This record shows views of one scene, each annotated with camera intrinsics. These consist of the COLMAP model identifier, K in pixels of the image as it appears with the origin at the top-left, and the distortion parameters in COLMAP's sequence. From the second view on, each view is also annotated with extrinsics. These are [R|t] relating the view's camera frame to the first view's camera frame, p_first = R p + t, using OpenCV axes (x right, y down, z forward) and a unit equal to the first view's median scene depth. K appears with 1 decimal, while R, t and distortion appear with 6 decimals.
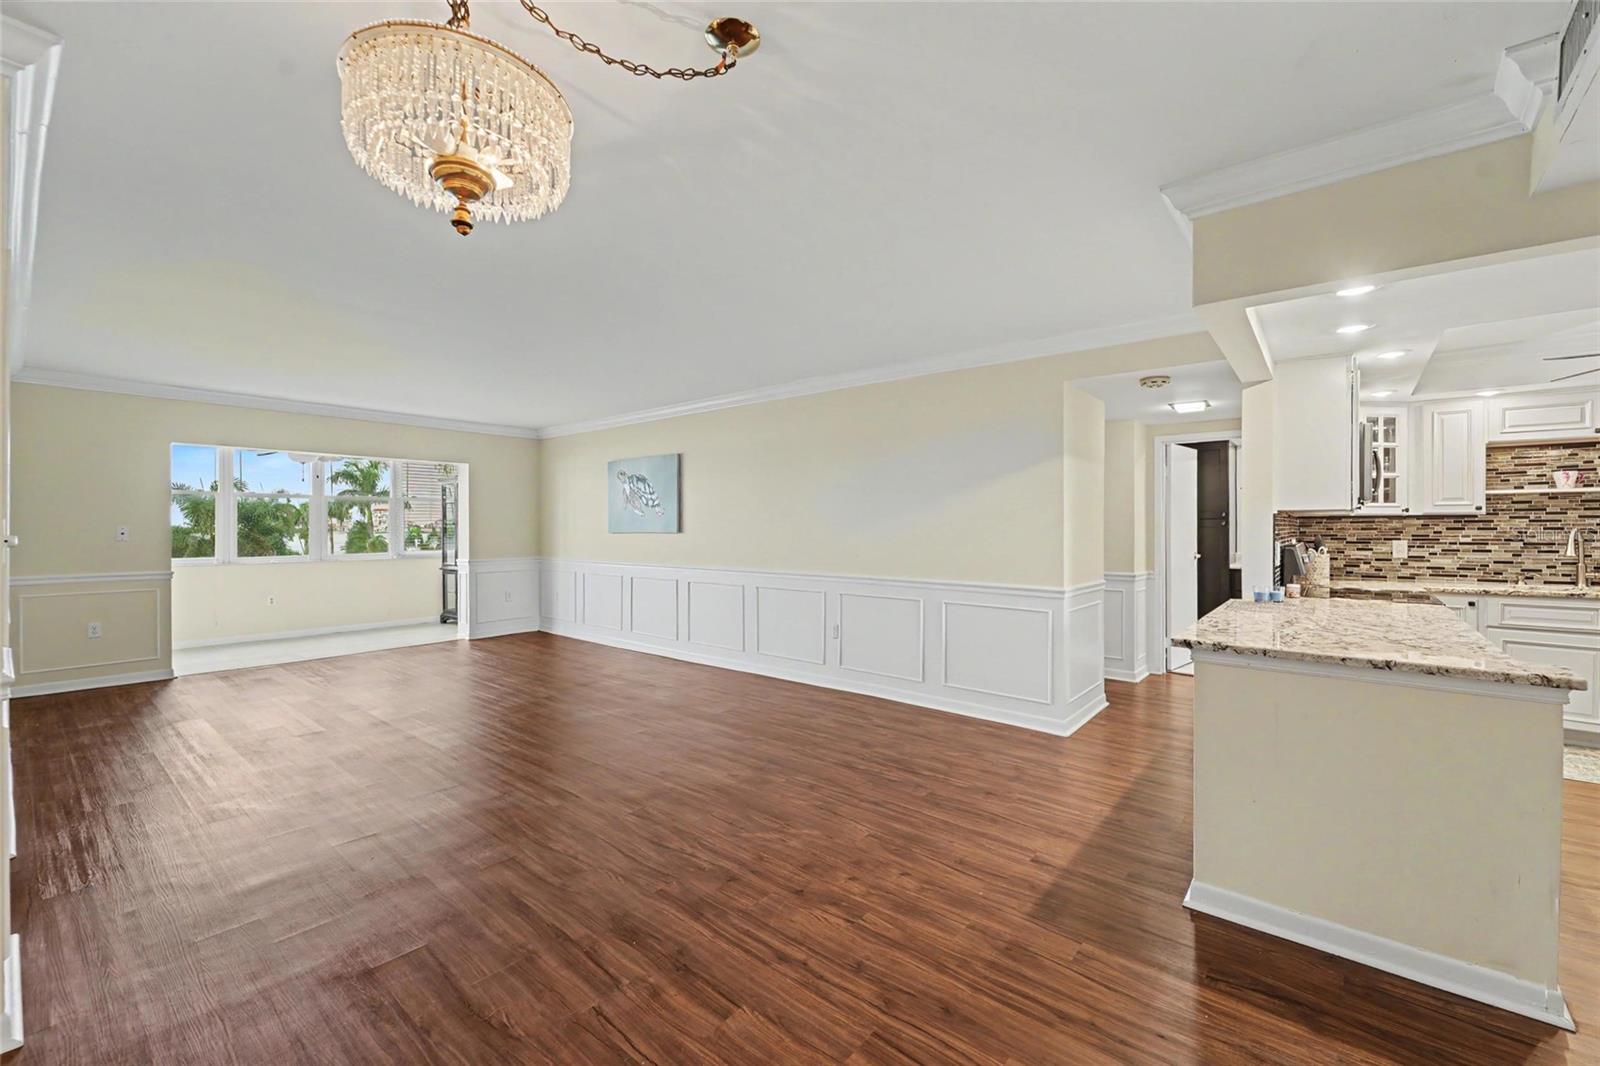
lens RADIAL K [[652.6, 0, 797.0], [0, 652.6, 529.0], [0, 0, 1]] dist [0.010302, -0.005539]
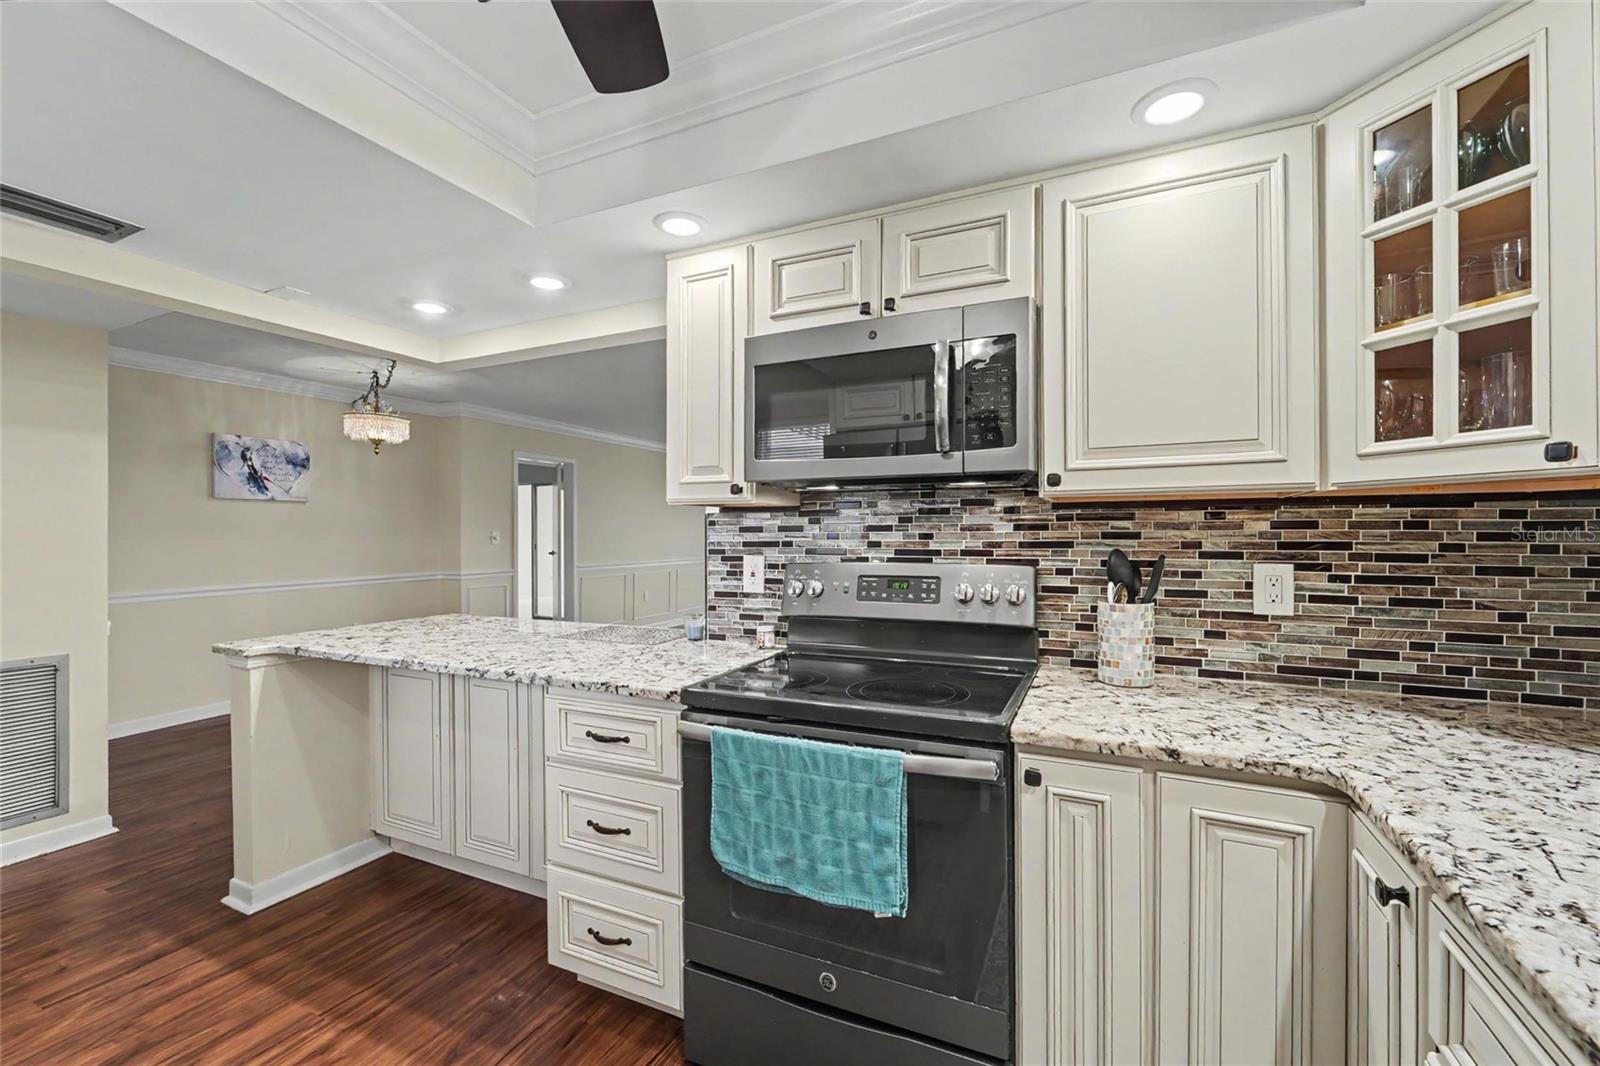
lens RADIAL K [[652.6, 0, 797.0], [0, 652.6, 529.0], [0, 0, 1]] dist [0.010302, -0.005539]
pose [[0.233506, -0.005283, -0.972341, 1.107059], [-0.000321, 0.999985, -0.005511, -0.001808], [0.972355, 0.001598, 0.233501, 0.716250]]
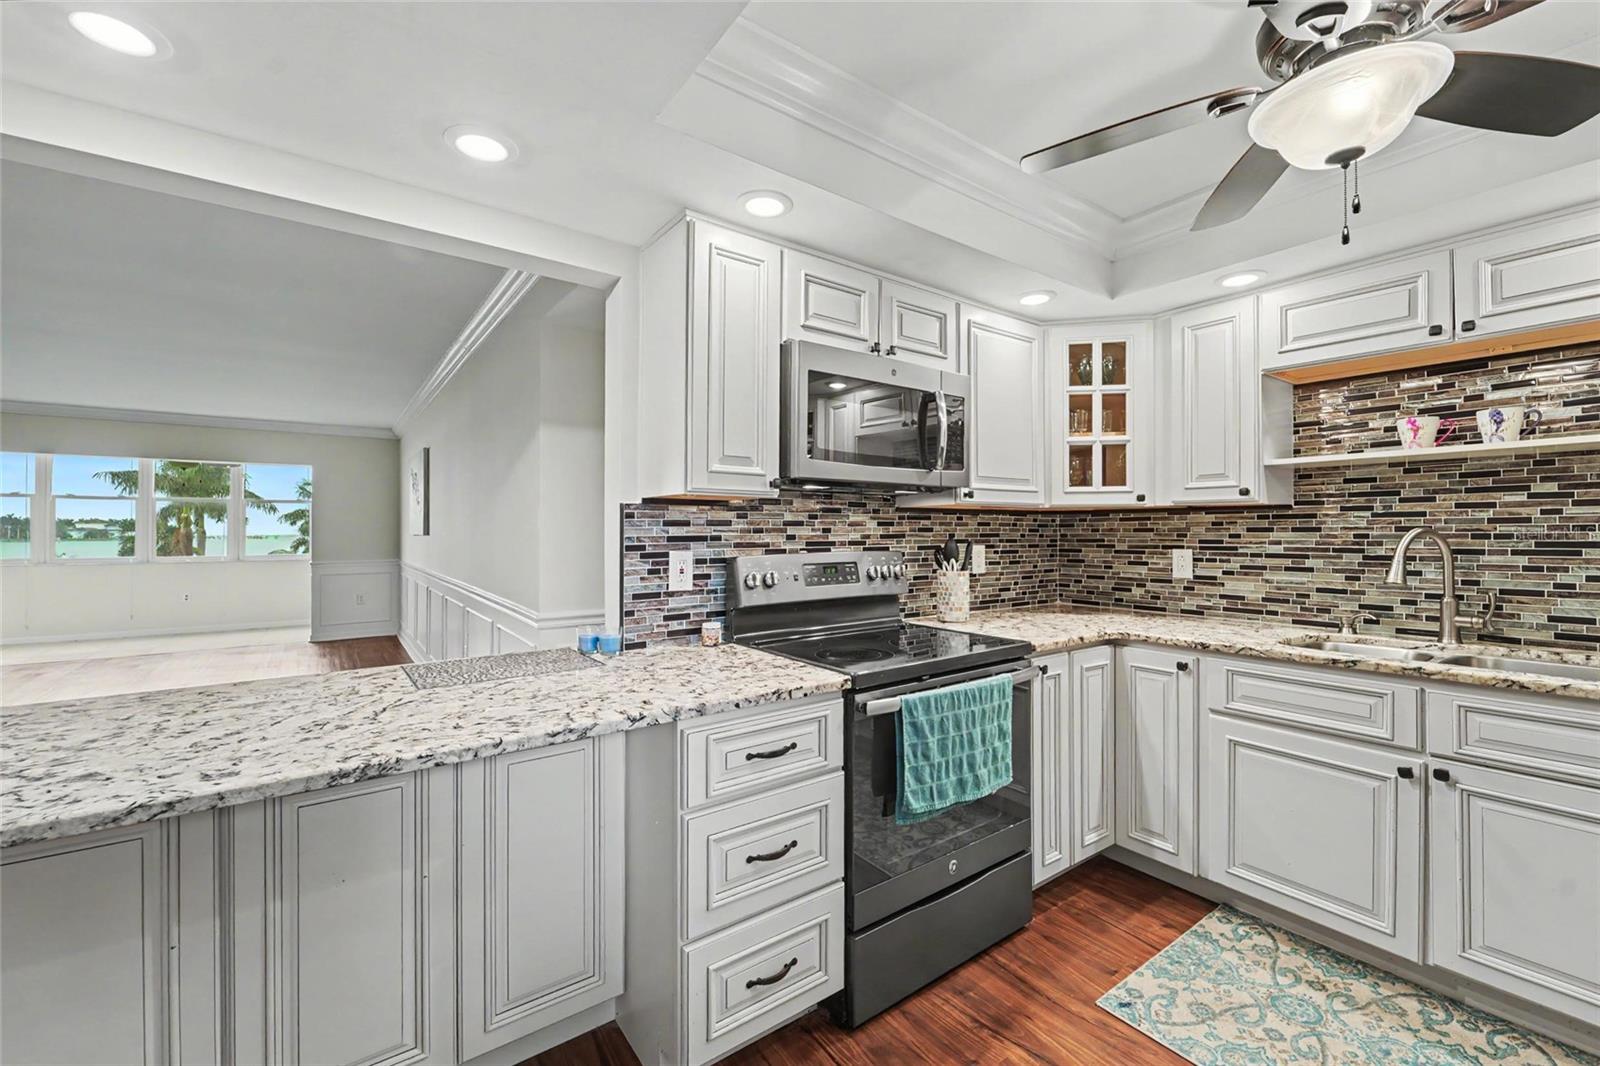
lens RADIAL K [[652.6, 0, 797.0], [0, 652.6, 529.0], [0, 0, 1]] dist [0.010302, -0.005539]
pose [[0.964444, 0.000158, -0.264286, 0.802928], [-0.001451, 0.999988, -0.004697, 0.002337], [0.264282, 0.004913, 0.964433, 0.358176]]
